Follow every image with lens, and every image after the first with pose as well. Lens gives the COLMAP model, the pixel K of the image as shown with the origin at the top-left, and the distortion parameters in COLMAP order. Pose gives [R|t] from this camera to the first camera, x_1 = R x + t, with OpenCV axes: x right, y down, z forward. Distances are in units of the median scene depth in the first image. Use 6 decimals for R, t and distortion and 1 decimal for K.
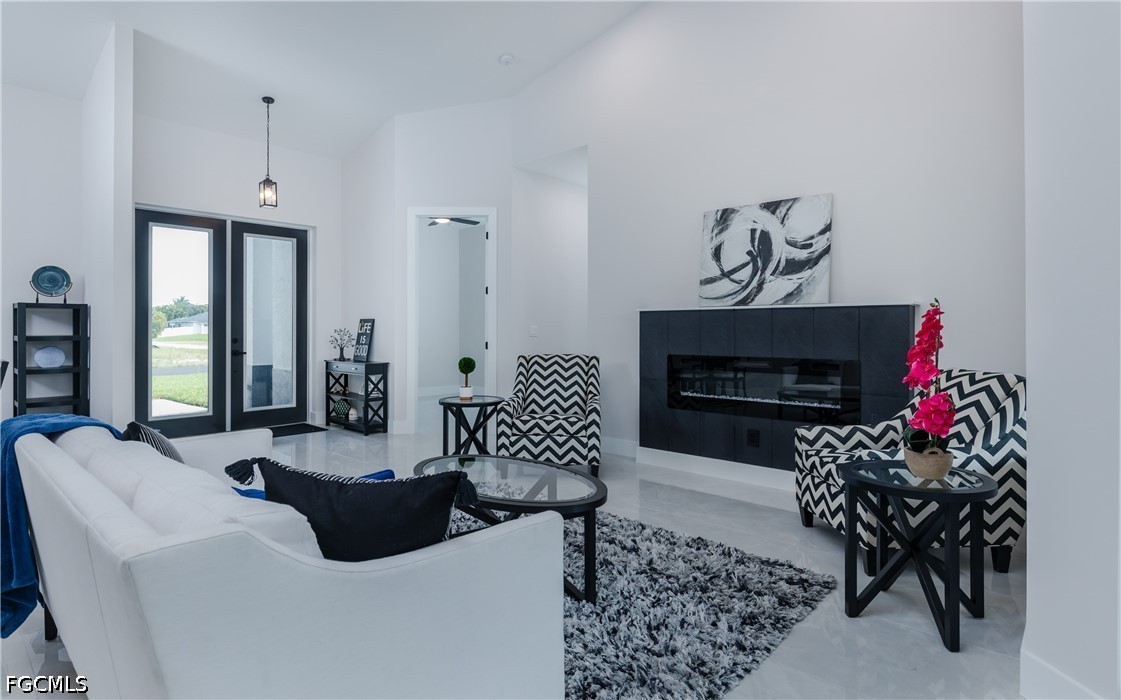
lens RADIAL K [[584.6, 0, 550.6], [0, 584.6, 328.9], [0, 0, 1]] dist [-0.003945, 0.001595]
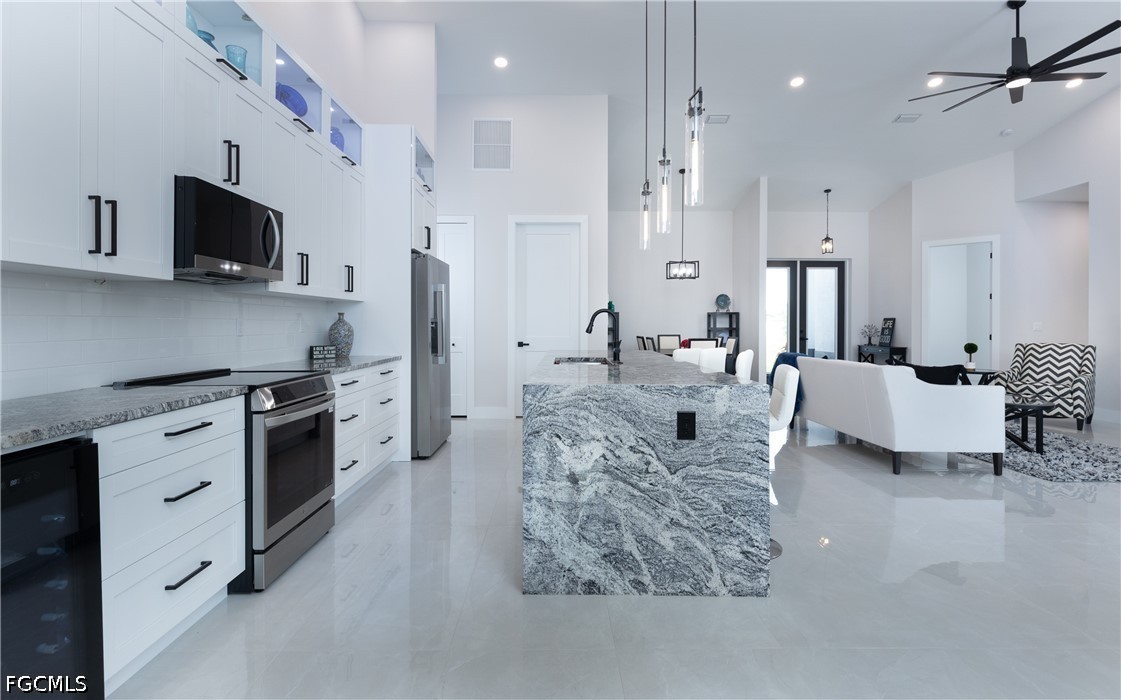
lens RADIAL K [[552.4, 0, 550.9], [0, 552.4, 325.8], [0, 0, 1]] dist [0.001394, 0.001106]
pose [[0.694276, 0.003088, -0.719702, 0.128836], [-0.002253, 0.999995, 0.002118, 0.002123], [0.719705, 0.000151, 0.694280, -0.760903]]
